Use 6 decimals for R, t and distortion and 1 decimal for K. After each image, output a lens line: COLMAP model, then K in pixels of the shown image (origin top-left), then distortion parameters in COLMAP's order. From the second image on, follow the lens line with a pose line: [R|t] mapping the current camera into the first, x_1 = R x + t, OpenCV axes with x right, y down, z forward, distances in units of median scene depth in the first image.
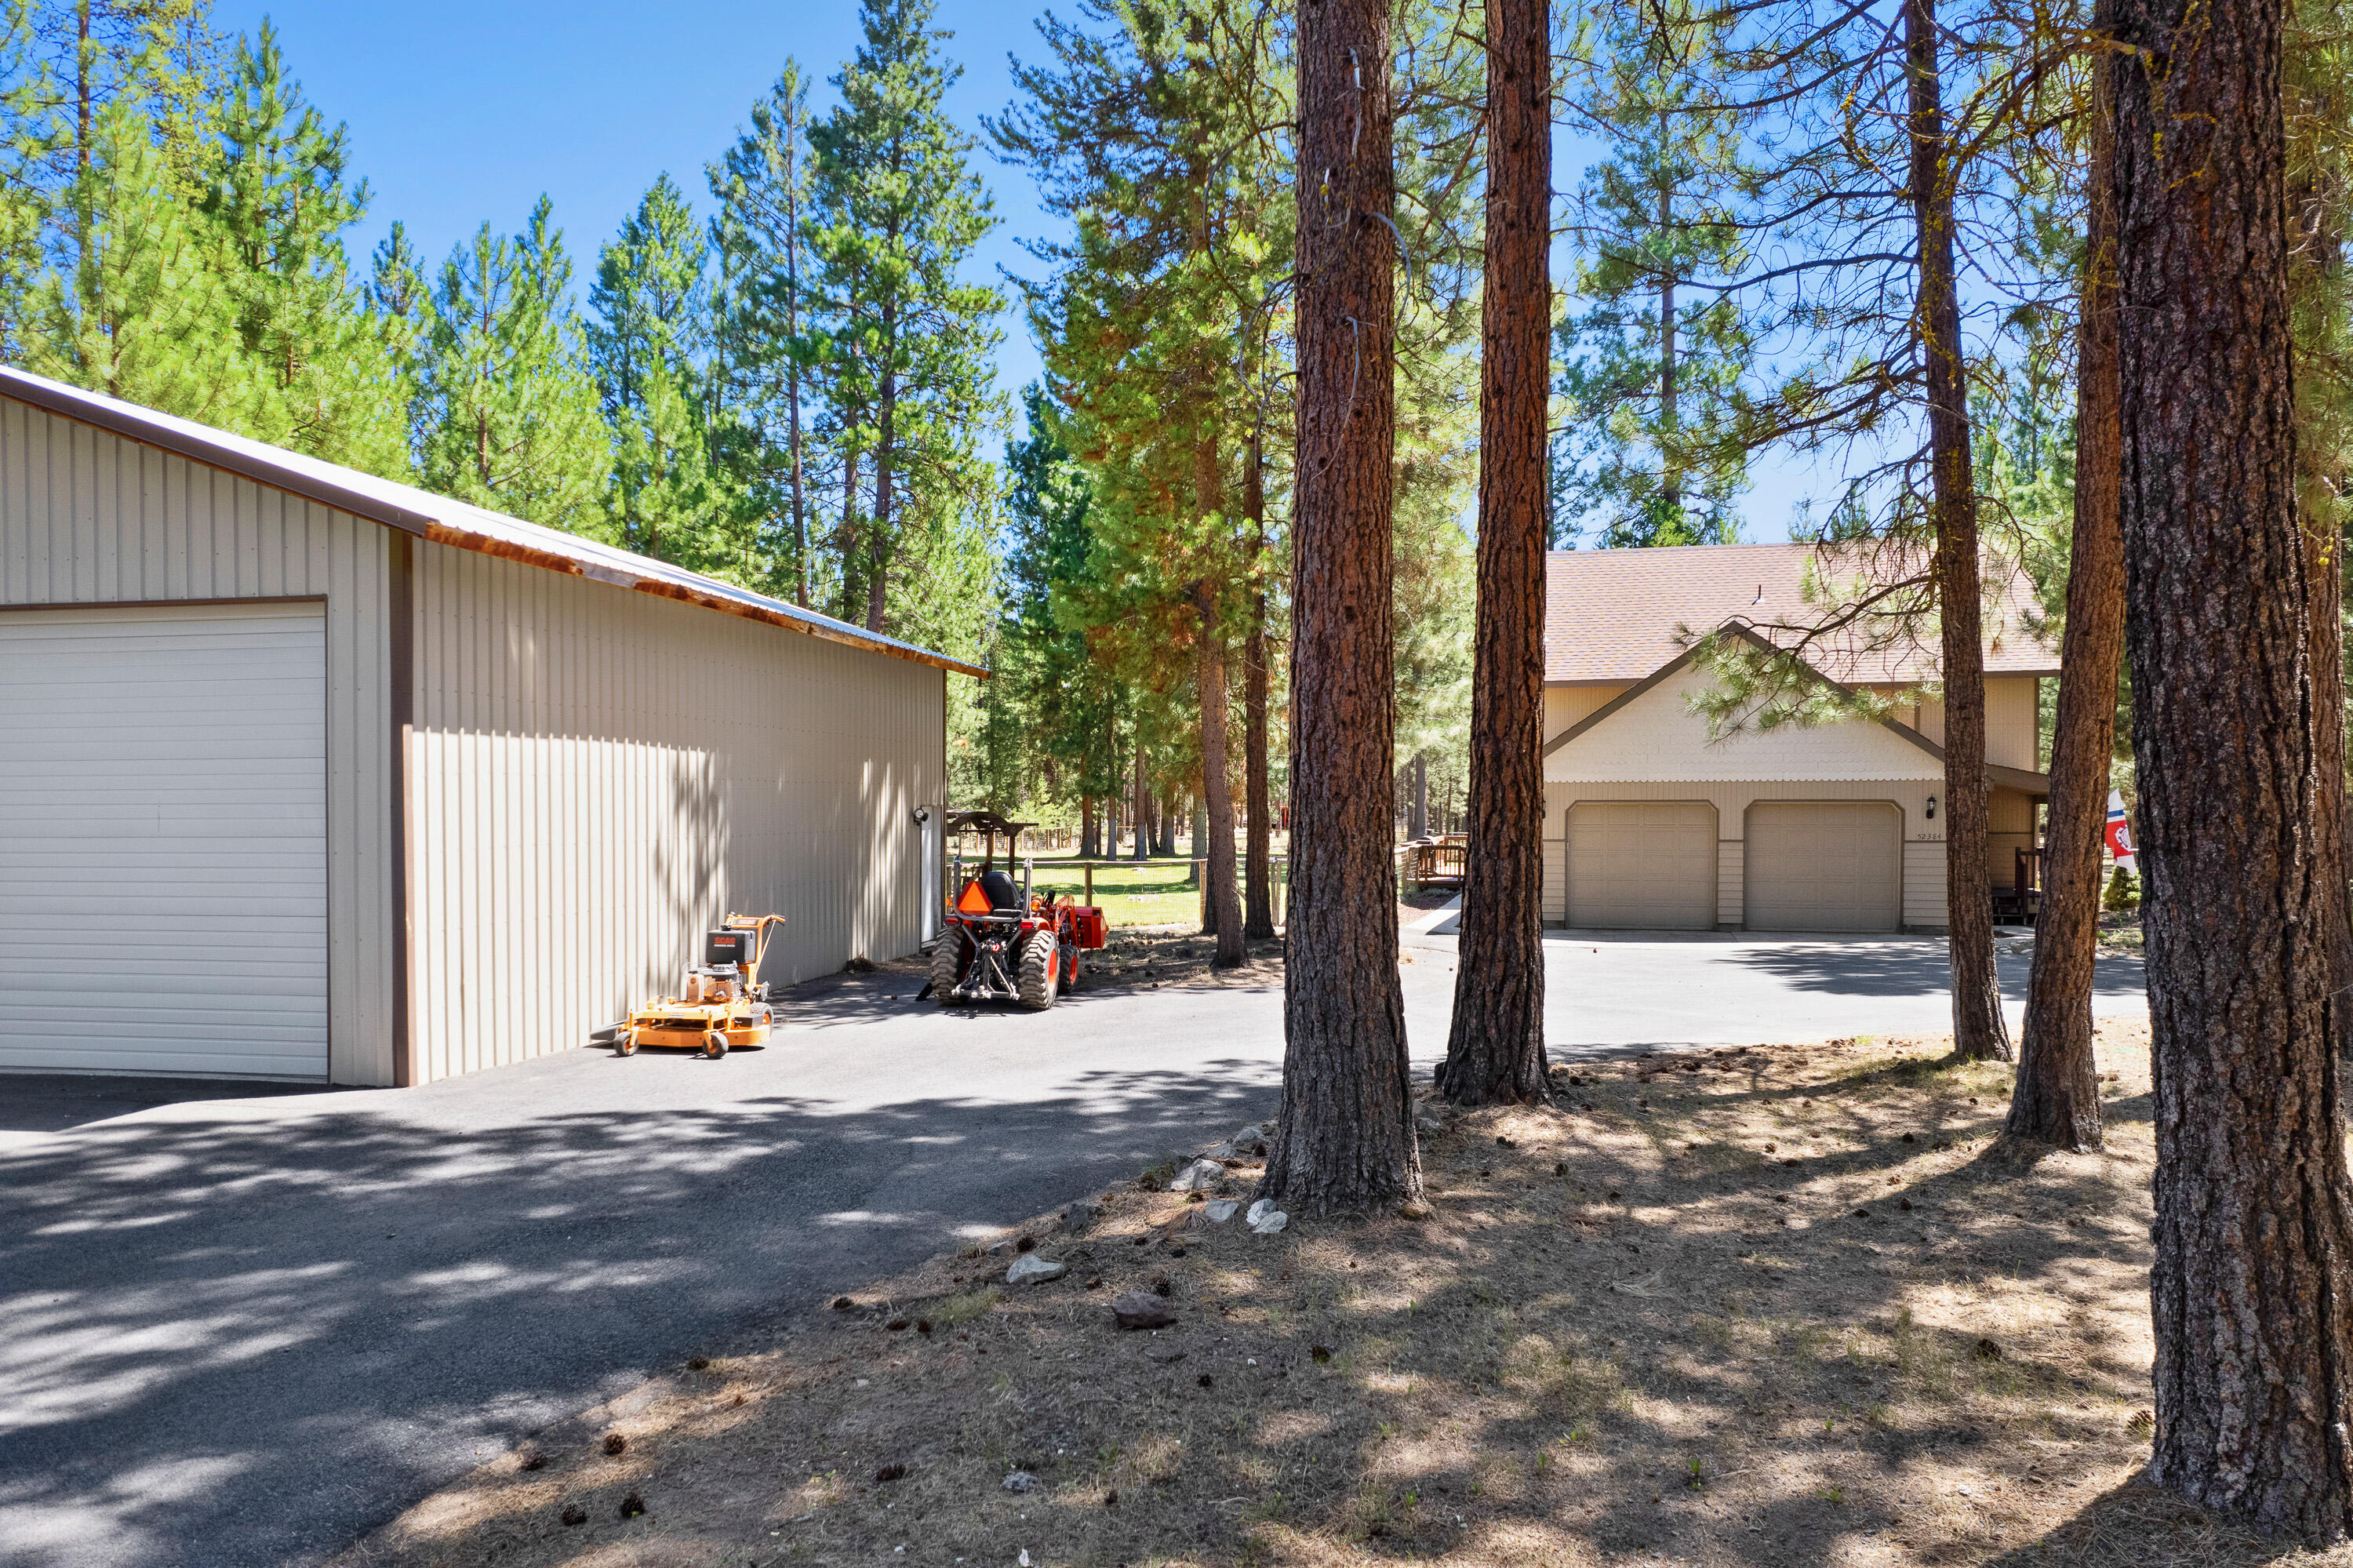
lens RADIAL K [[1531.5, 0, 1268.9], [0, 1531.5, 801.2], [0, 0, 1]] dist [-0.004559, 0.031592]
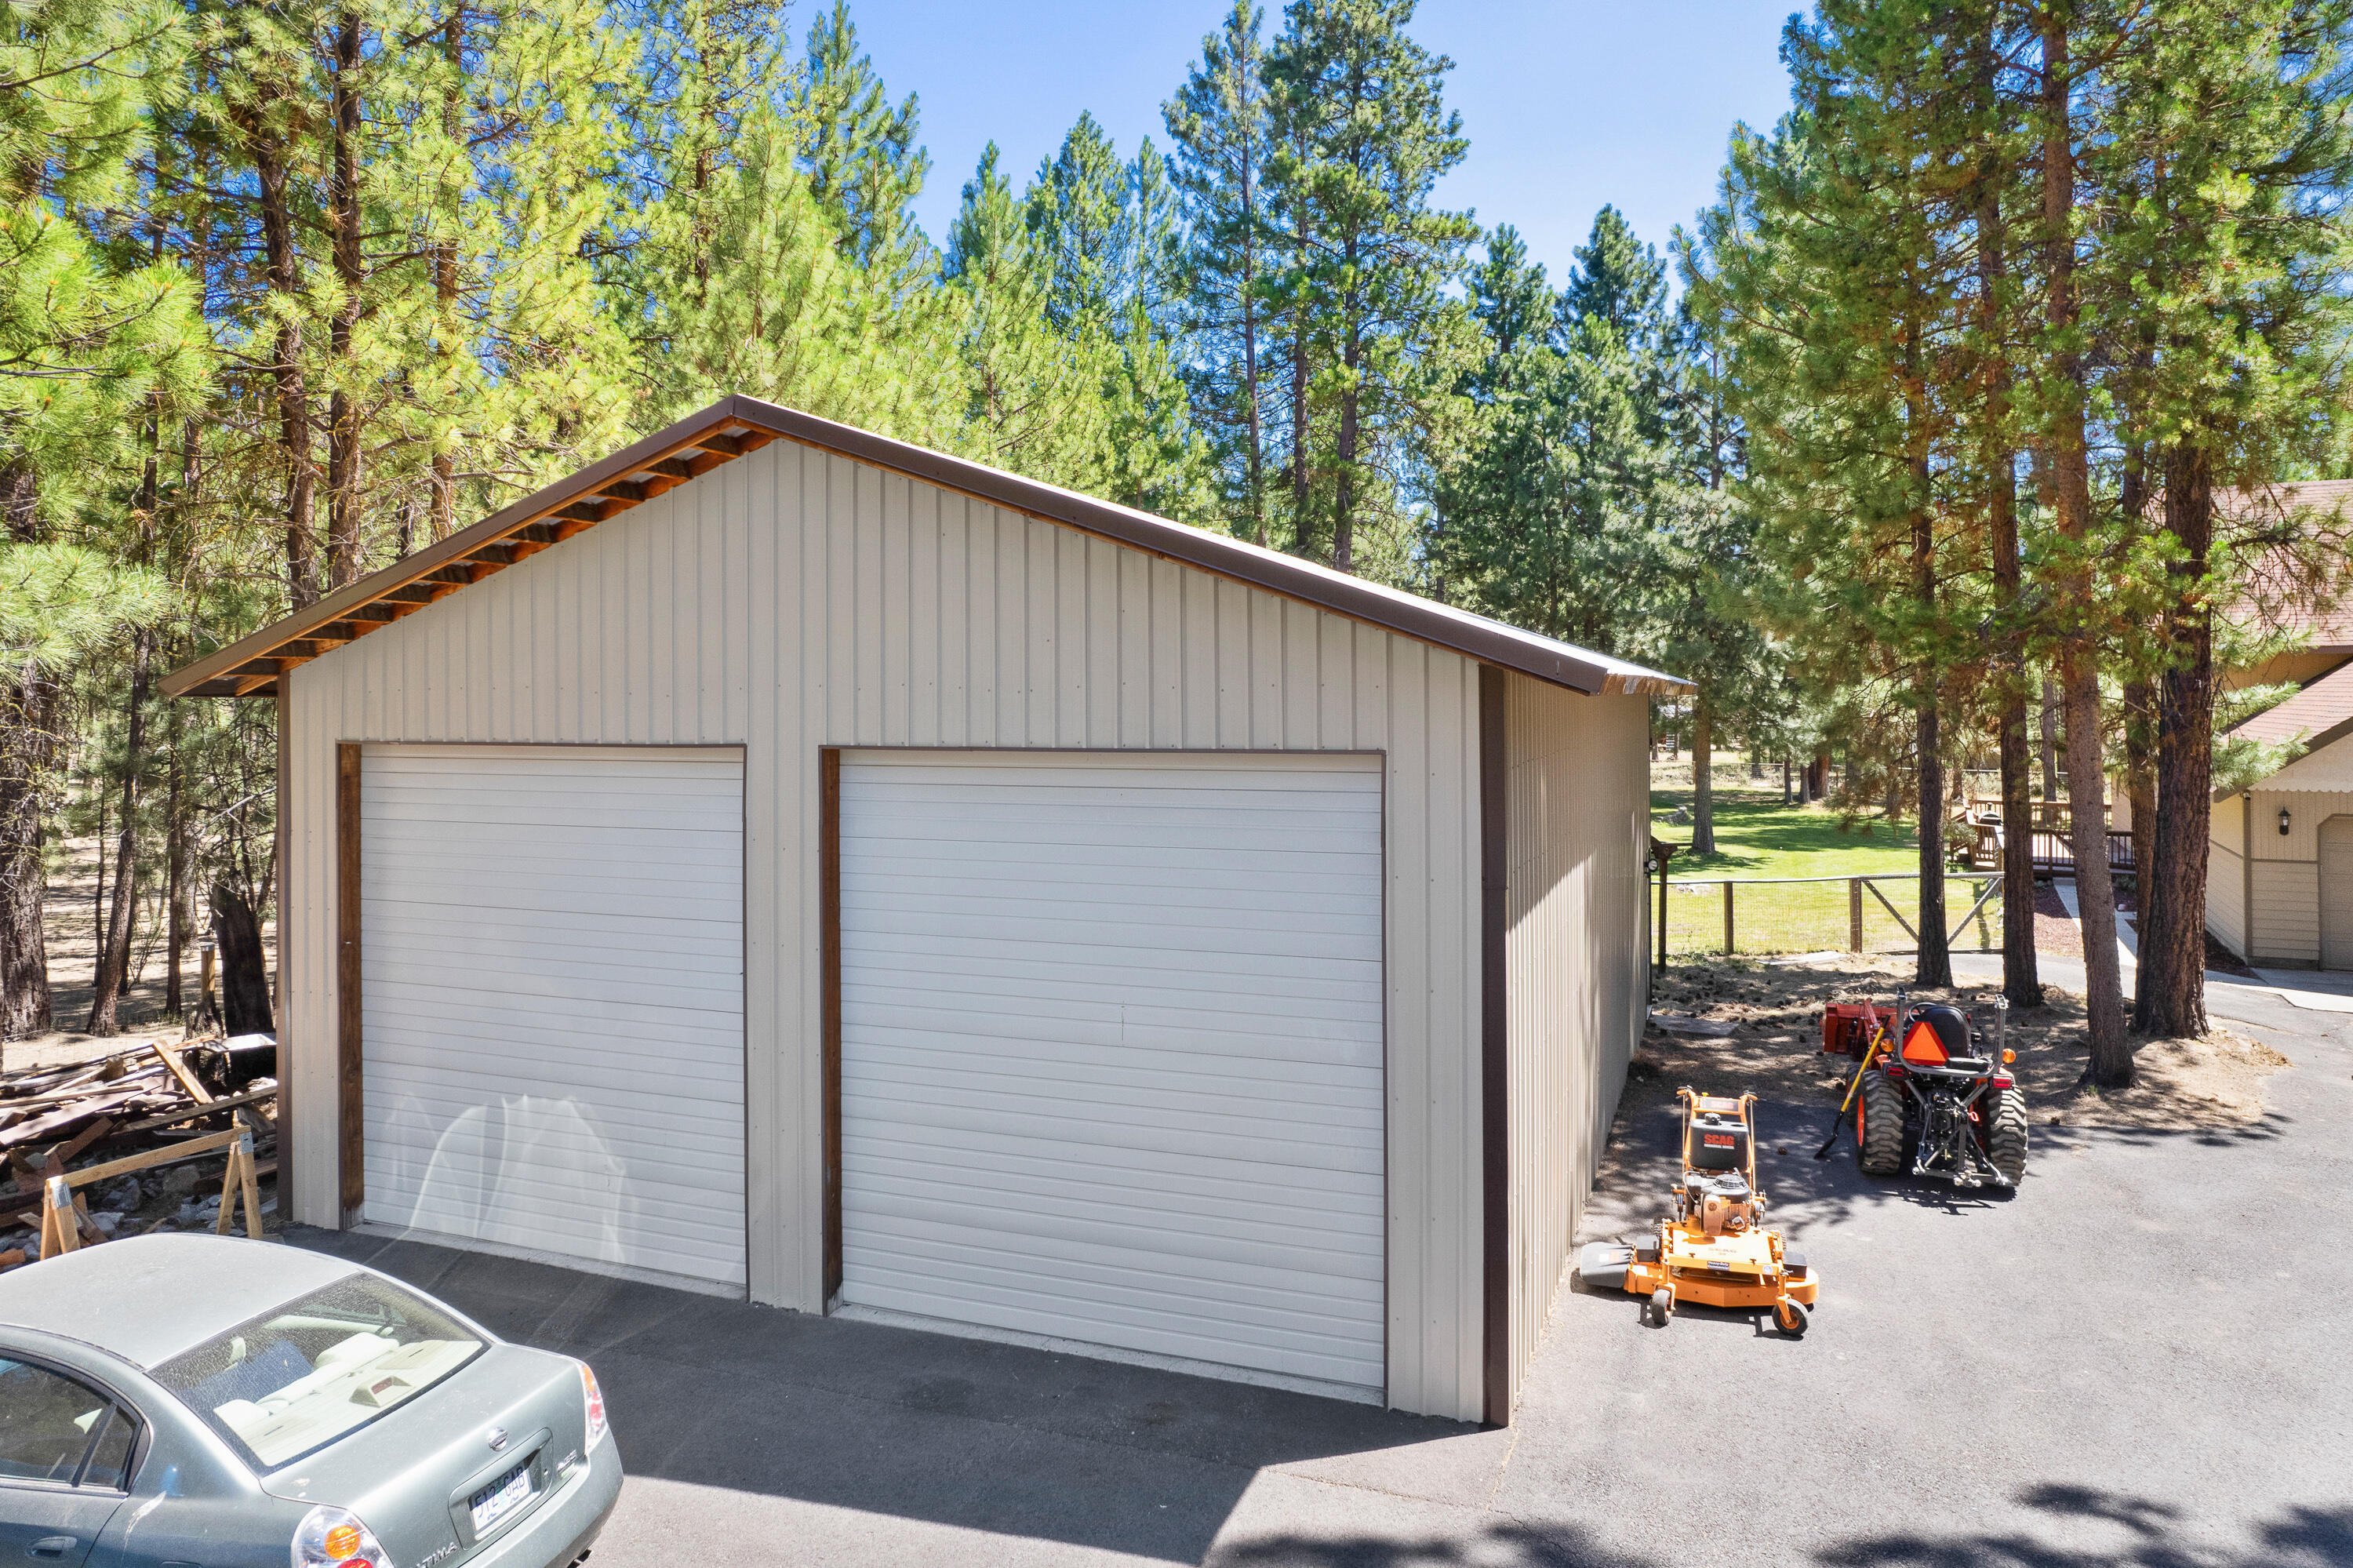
lens RADIAL K [[1518.3, 0, 1326.2], [0, 1518.3, 653.8], [0, 0, 1]] dist [-0.003527, -0.000771]
pose [[0.990287, -0.007289, -0.138849, -0.143873], [0.003935, 0.999694, -0.024412, -0.044023], [0.138985, 0.023628, 0.990013, 0.069801]]
